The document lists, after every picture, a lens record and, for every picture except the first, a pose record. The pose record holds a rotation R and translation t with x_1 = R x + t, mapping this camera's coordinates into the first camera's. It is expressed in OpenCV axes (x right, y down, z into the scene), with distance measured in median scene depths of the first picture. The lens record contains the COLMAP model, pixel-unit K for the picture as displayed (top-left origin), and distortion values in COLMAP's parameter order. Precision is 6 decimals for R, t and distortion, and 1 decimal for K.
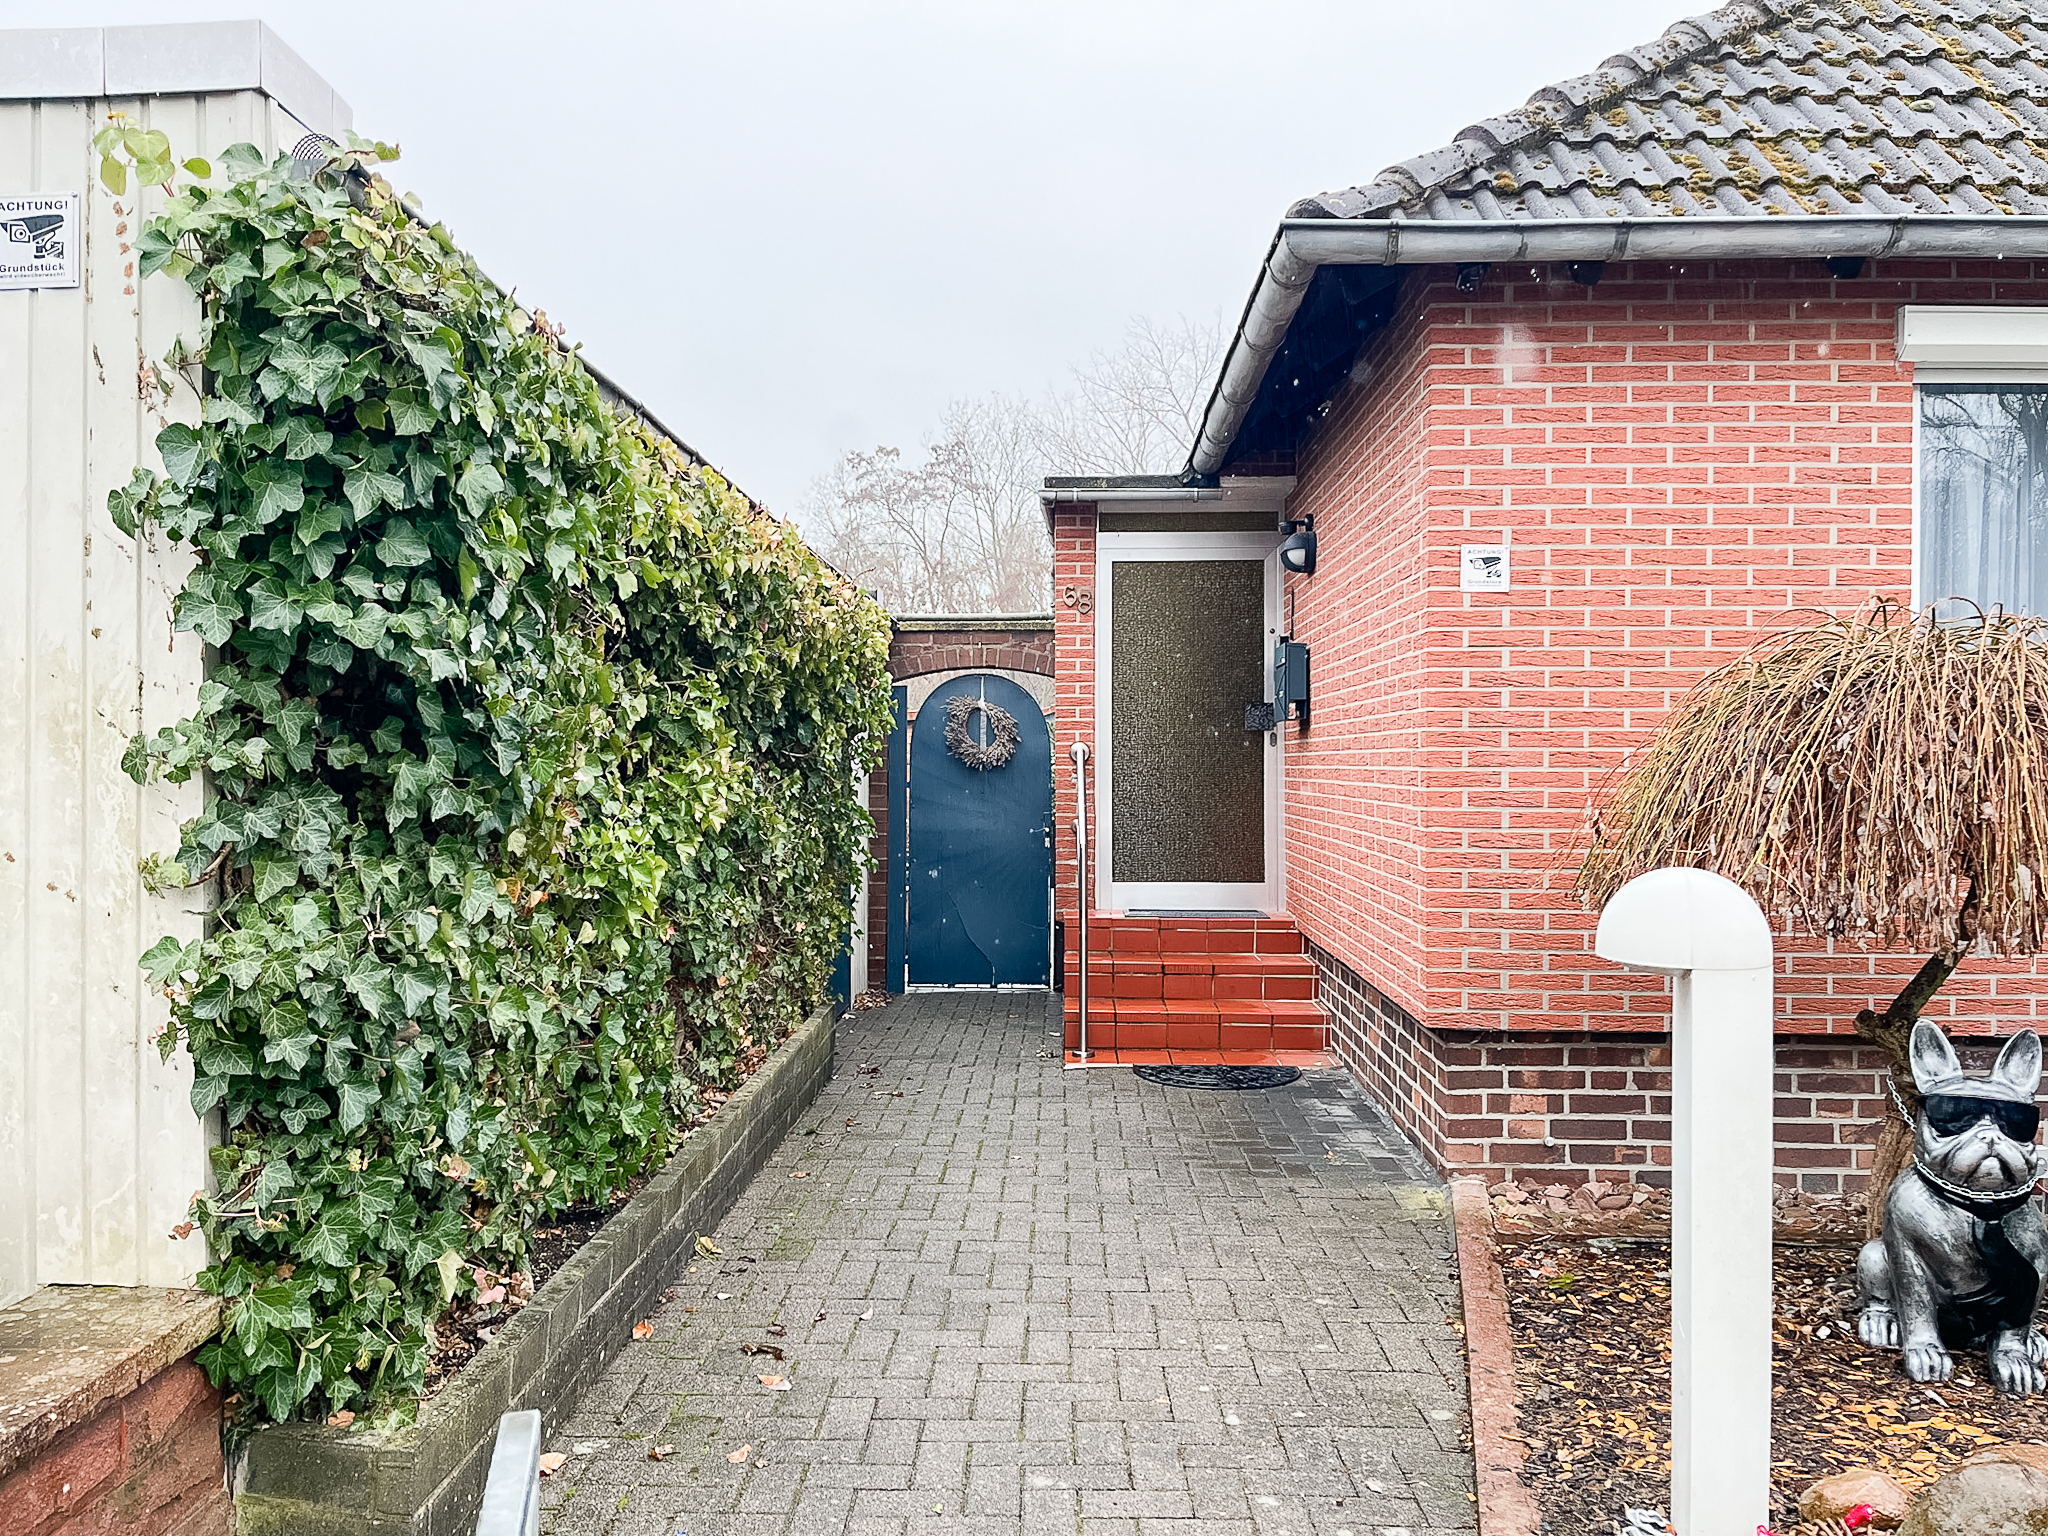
lens RADIAL K [[1543.7, 0, 1020.4], [0, 1543.7, 767.4], [0, 0, 1]] dist [0.074832, -0.110512]
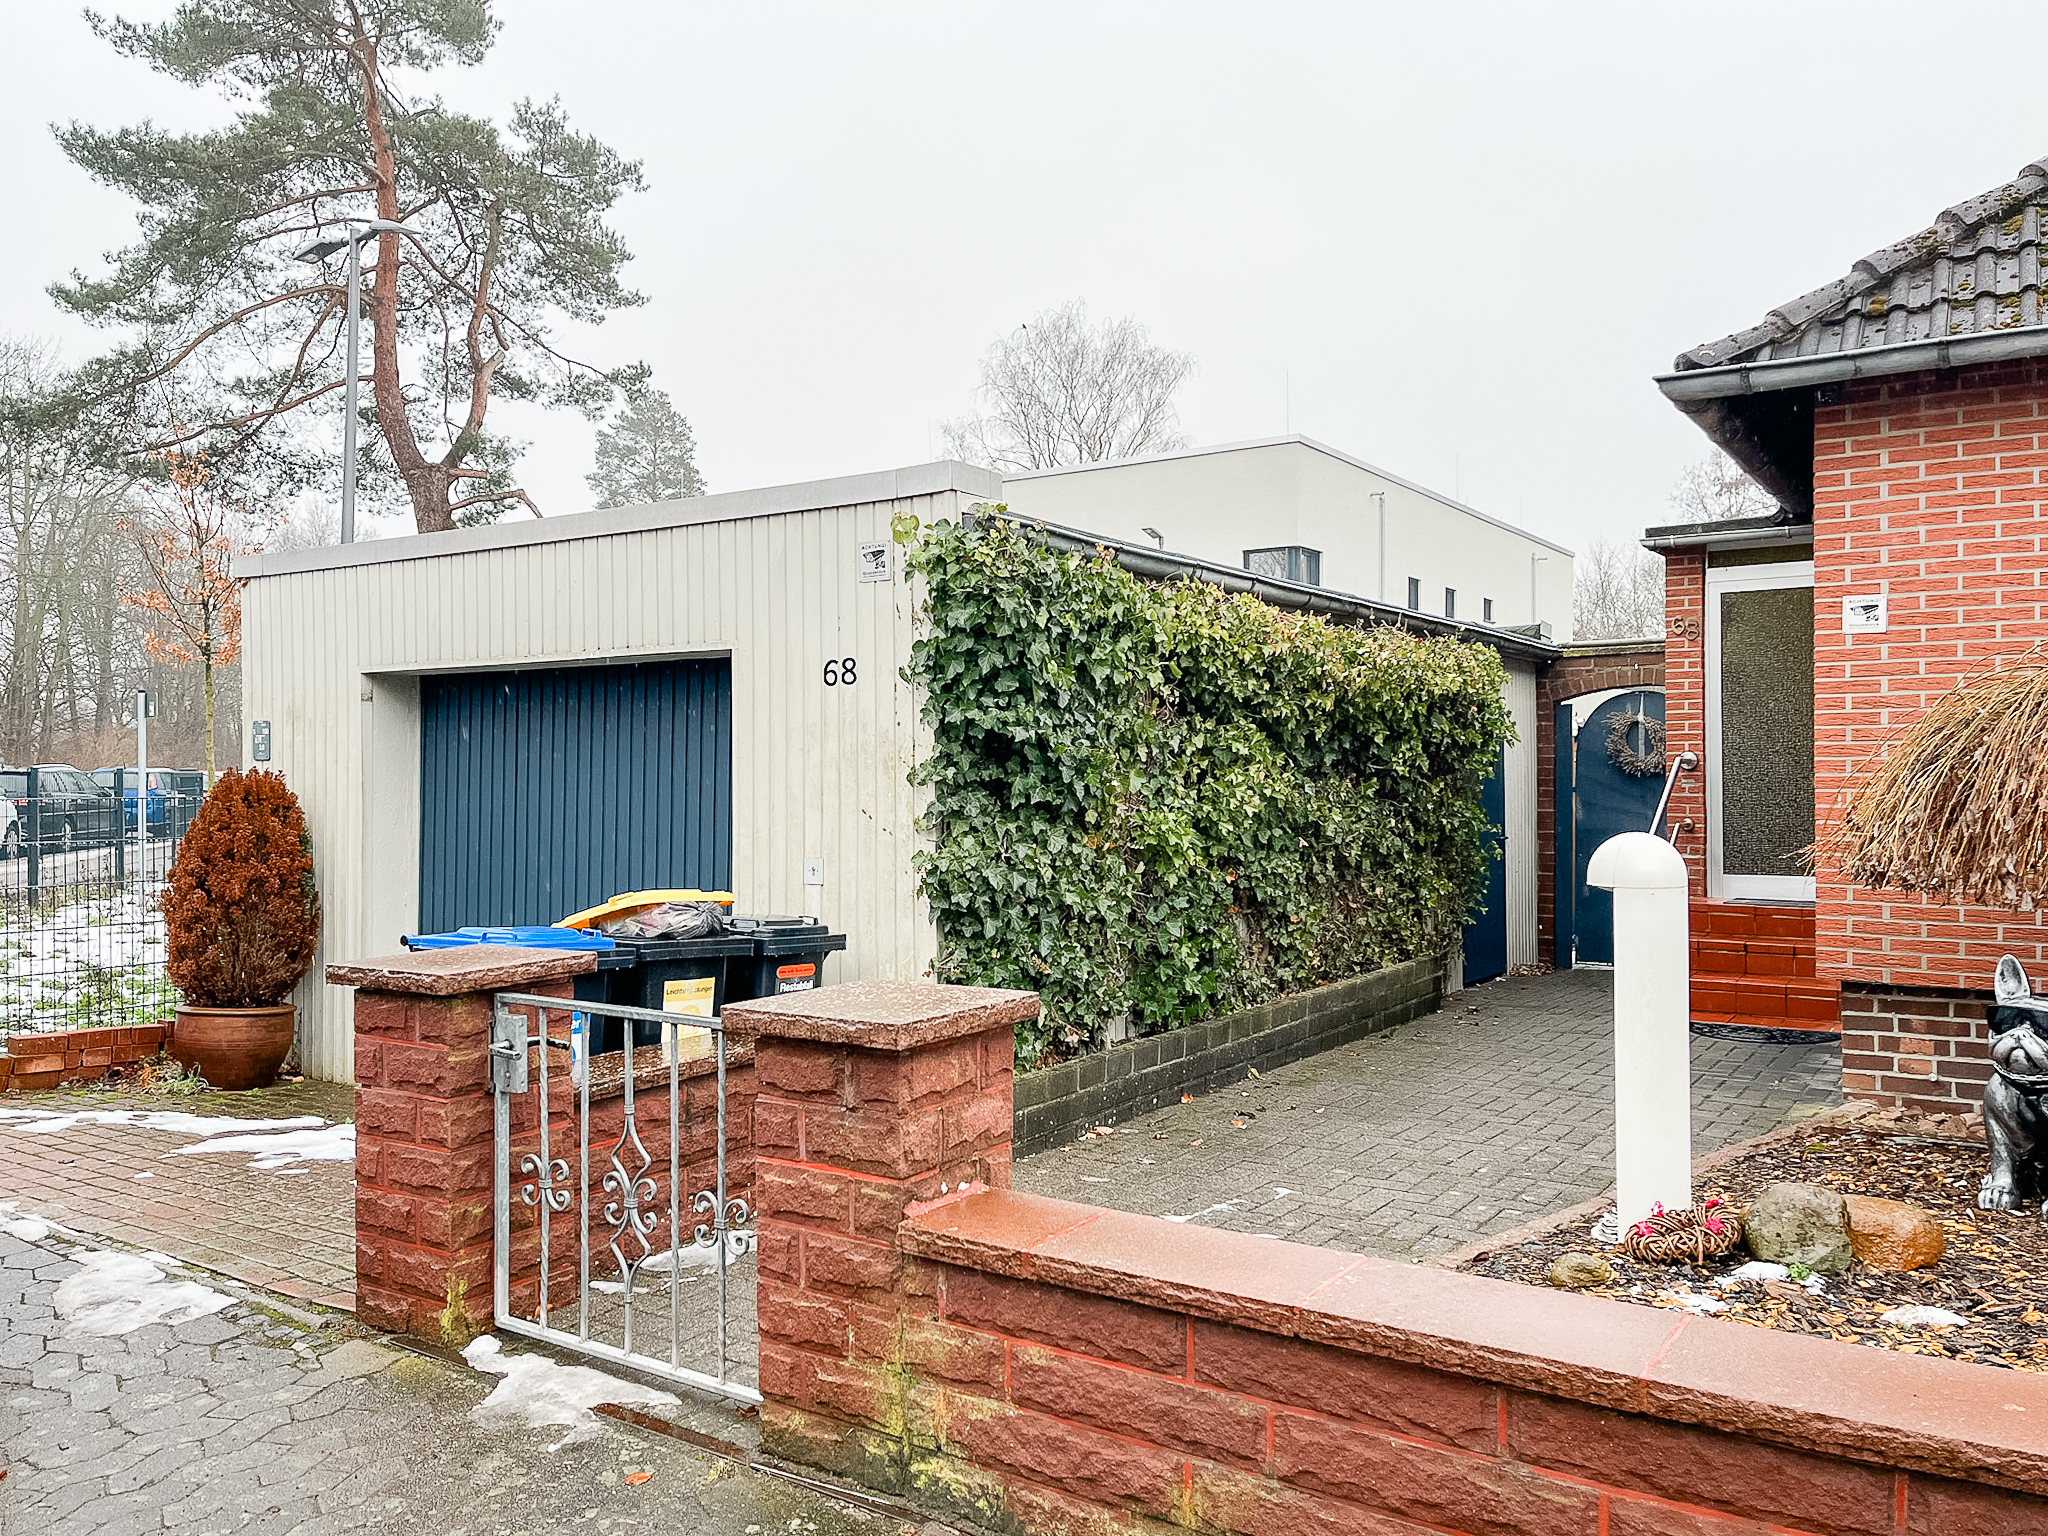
lens RADIAL K [[1543.7, 0, 1020.4], [0, 1543.7, 767.4], [0, 0, 1]] dist [0.074832, -0.110512]
pose [[0.849646, -0.009741, -0.527263, 0.410075], [0.007317, 0.999951, -0.006682, -0.001091], [0.527302, 0.001820, 0.849676, -0.458629]]
